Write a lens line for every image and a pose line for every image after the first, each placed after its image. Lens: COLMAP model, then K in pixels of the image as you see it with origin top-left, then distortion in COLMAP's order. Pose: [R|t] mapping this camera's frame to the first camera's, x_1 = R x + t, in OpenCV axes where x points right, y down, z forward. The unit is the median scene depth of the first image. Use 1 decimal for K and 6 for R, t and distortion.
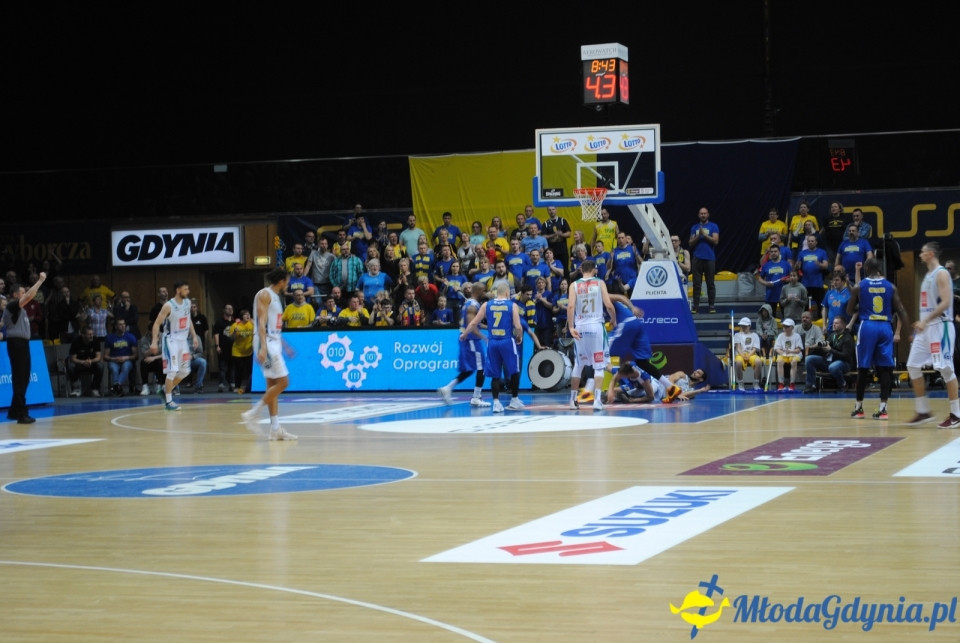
lens RADIAL K [[2215.8, 0, 469.5], [0, 2215.8, 319.2], [0, 0, 1]] dist [0.041620, -0.038522]
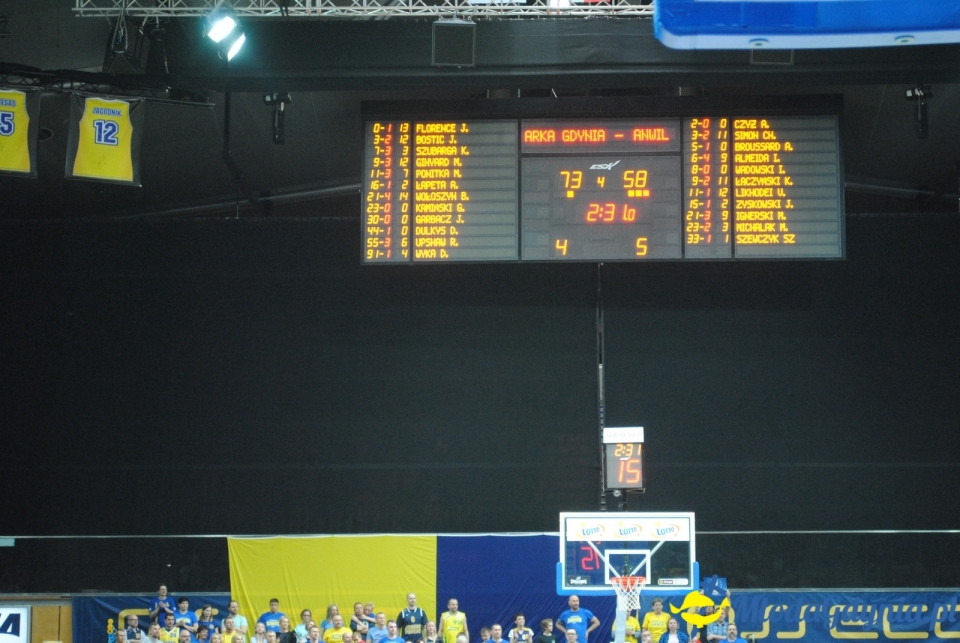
lens RADIAL K [[2215.8, 0, 469.5], [0, 2215.8, 319.2], [0, 0, 1]] dist [0.041620, -0.038522]
pose [[0.956730, 0.066991, 0.283162, -0.218446], [-0.015508, 0.983493, -0.180279, 0.003777], [-0.290564, 0.168087, 0.941976, 0.077644]]
